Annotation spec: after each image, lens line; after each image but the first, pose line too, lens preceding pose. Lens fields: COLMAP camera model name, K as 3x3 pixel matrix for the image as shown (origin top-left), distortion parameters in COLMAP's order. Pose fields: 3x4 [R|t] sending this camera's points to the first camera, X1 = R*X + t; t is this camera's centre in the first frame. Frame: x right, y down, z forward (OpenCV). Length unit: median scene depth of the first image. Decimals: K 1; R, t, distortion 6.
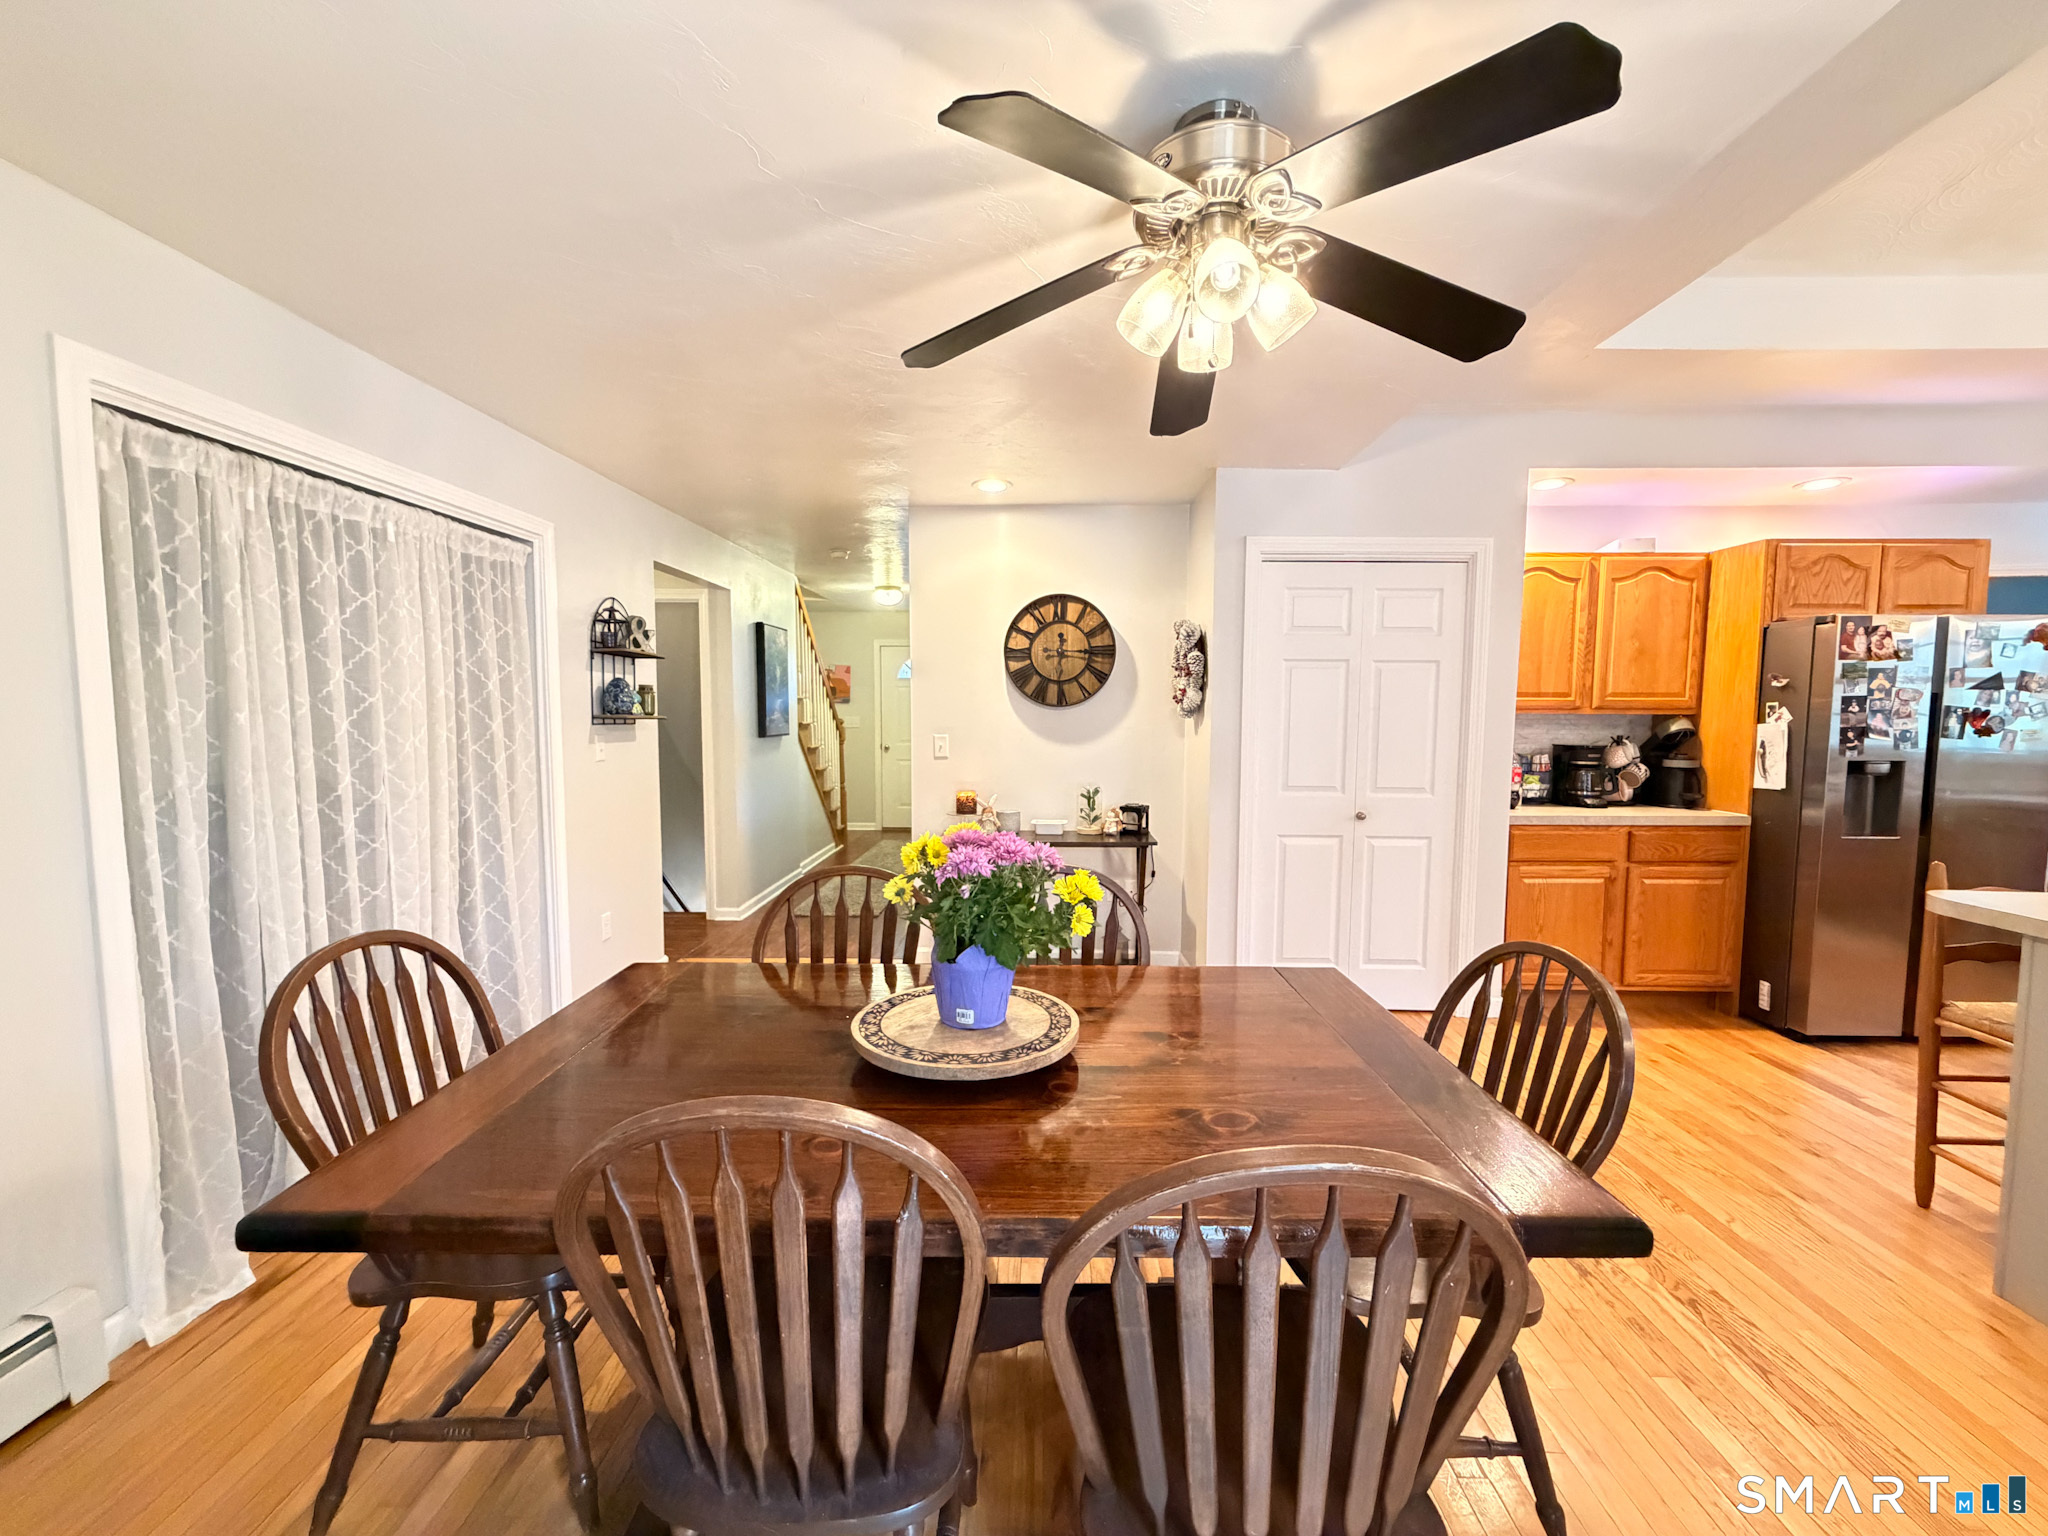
lens RADIAL K [[818.2, 0, 1022.5], [0, 818.2, 768.4], [0, 0, 1]] dist [-0.000036, -0.000231]
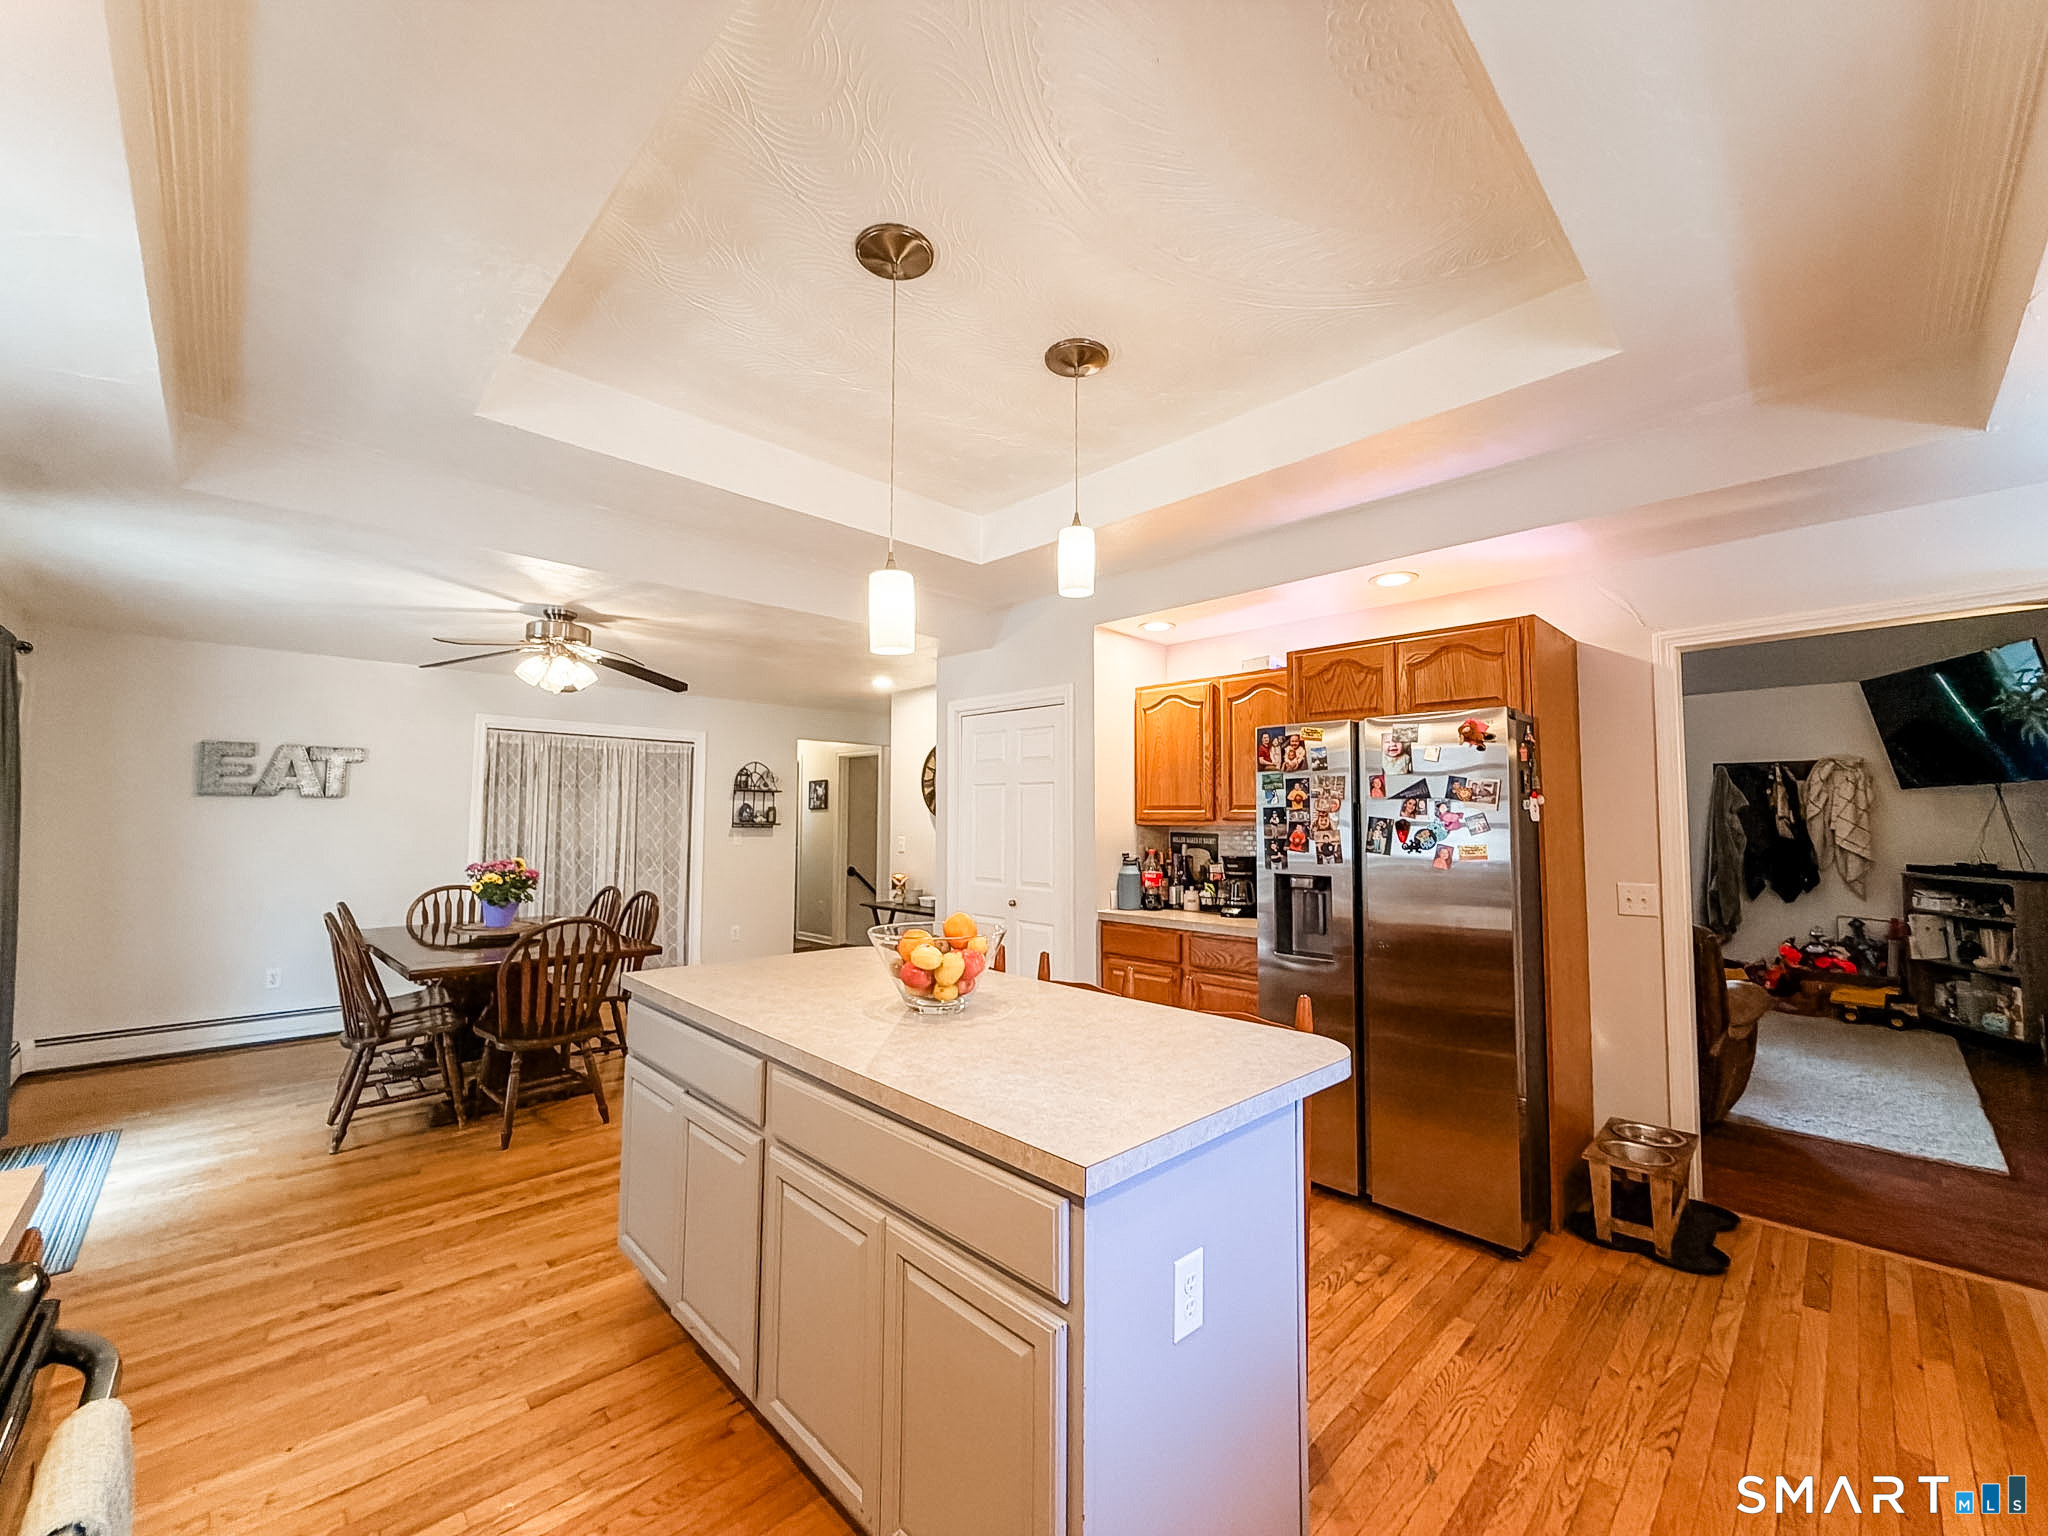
lens RADIAL K [[818.8, 0, 1016.0], [0, 818.8, 763.8], [0, 0, 1]] dist [0.001886, -0.000840]
pose [[0.713225, -0.046205, -0.699411, 1.345956], [-0.055165, 0.991030, -0.121725, -0.002931], [0.698761, 0.125401, 0.704278, 0.071355]]
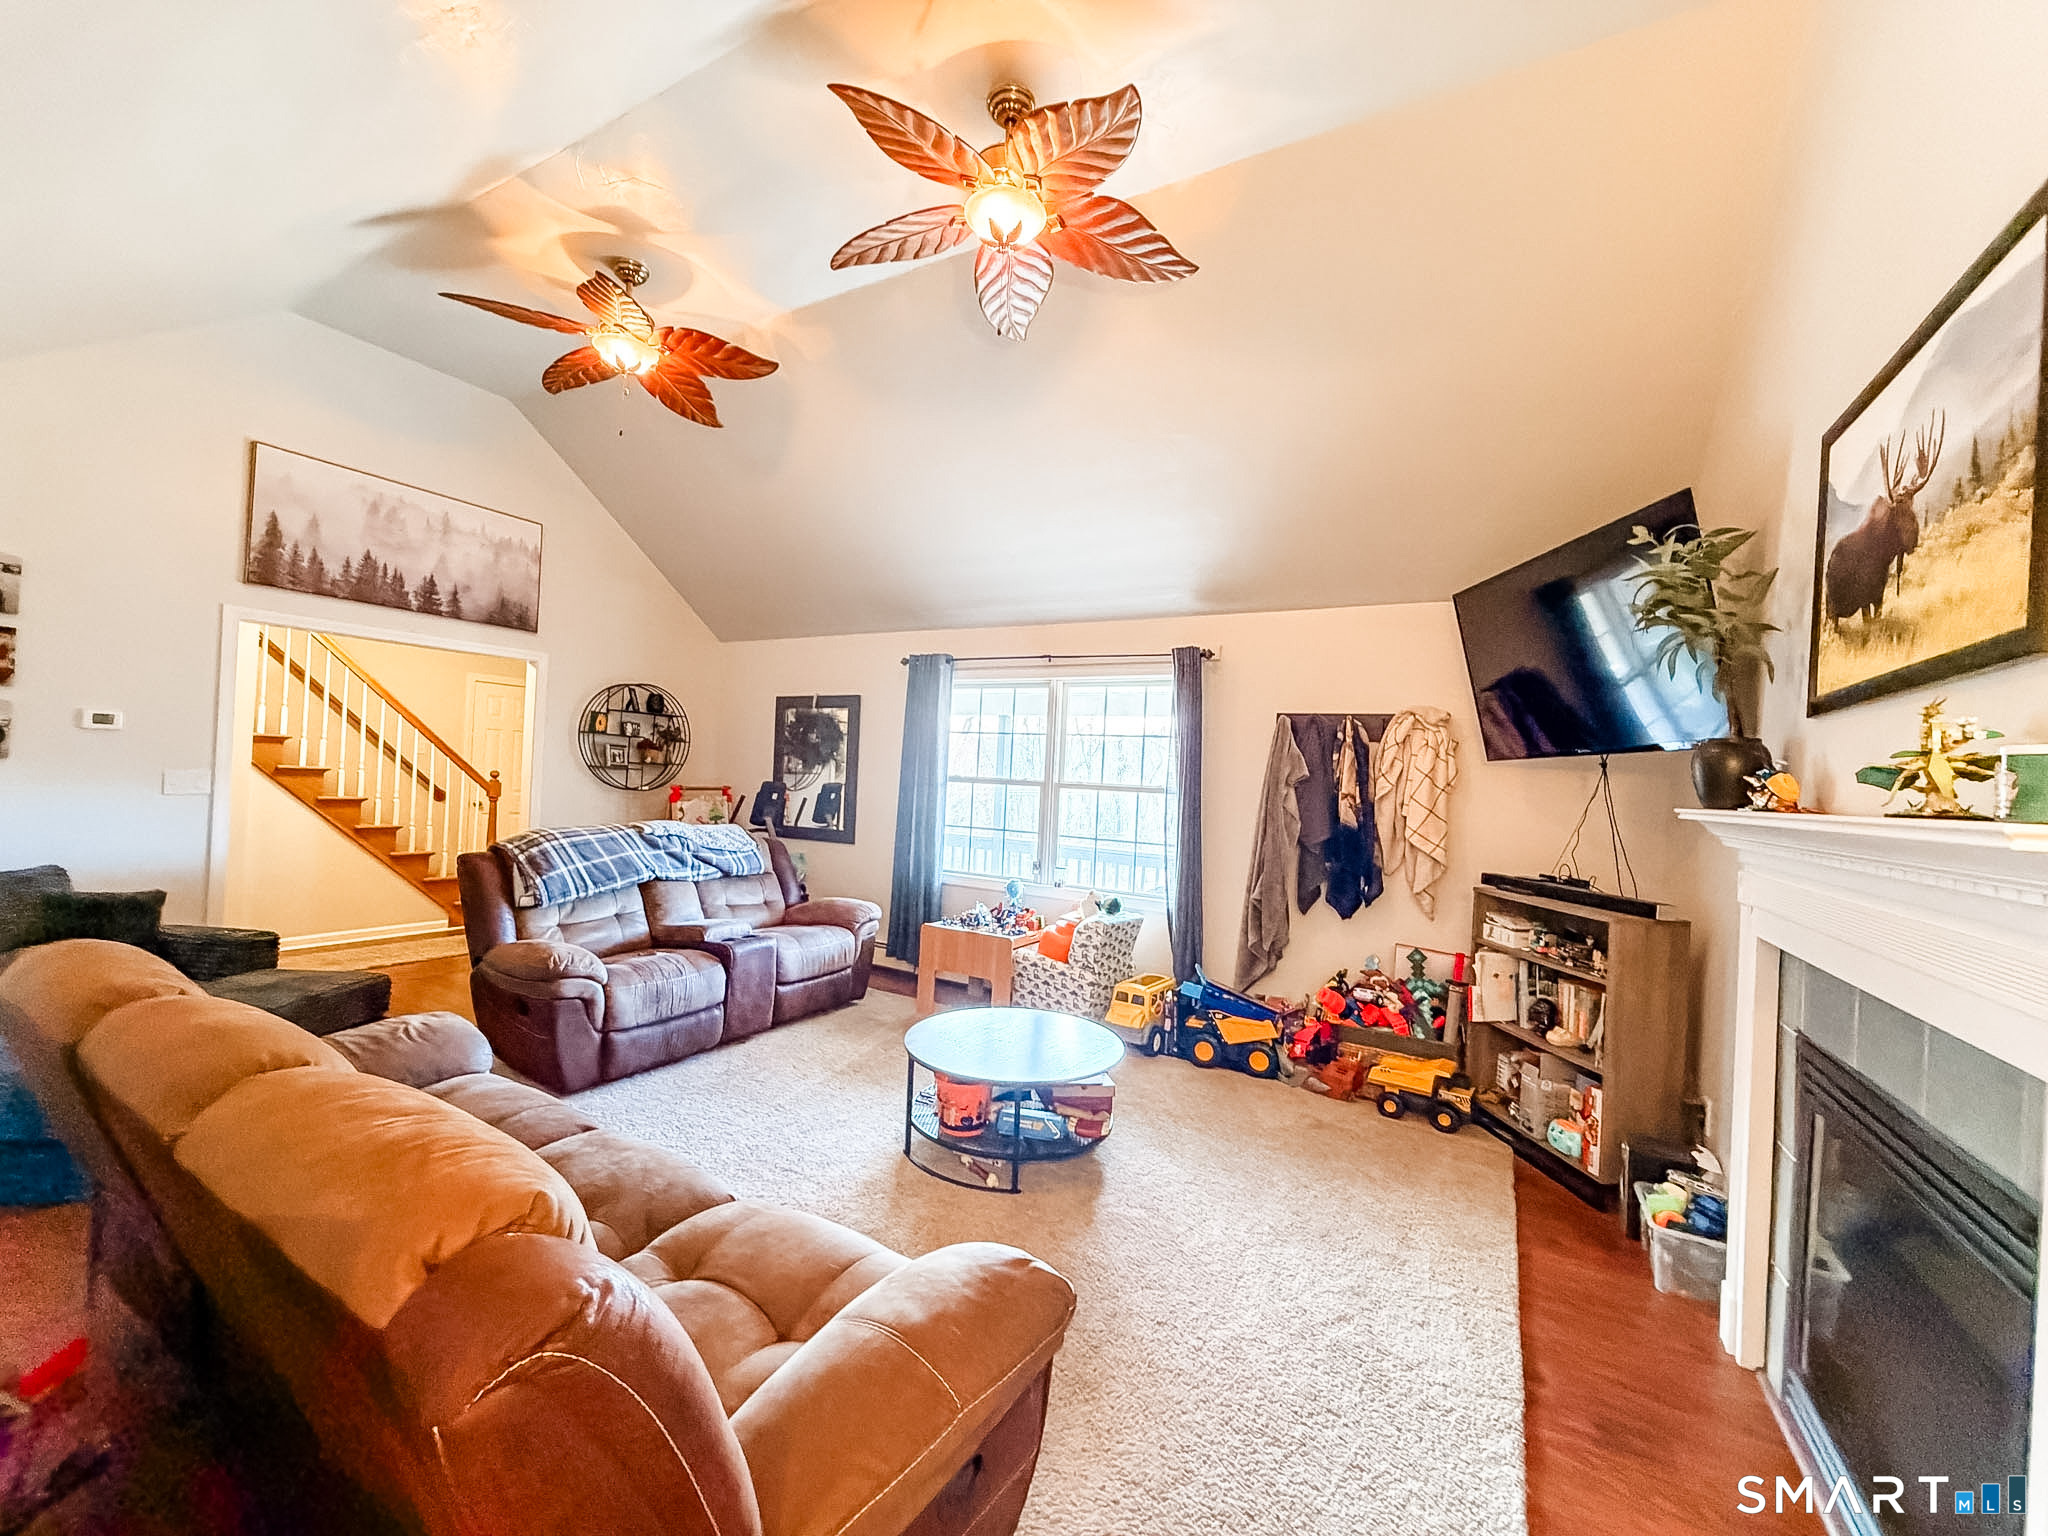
lens RADIAL K [[818.8, 0, 1026.5], [0, 818.8, 770.8], [0, 0, 1]] dist [0.001886, -0.000840]
pose [[0.882163, 0.039168, -0.469313, 1.426672], [-0.083237, 0.993814, -0.073519, -0.100749], [0.463530, 0.103920, 0.879966, 1.178171]]
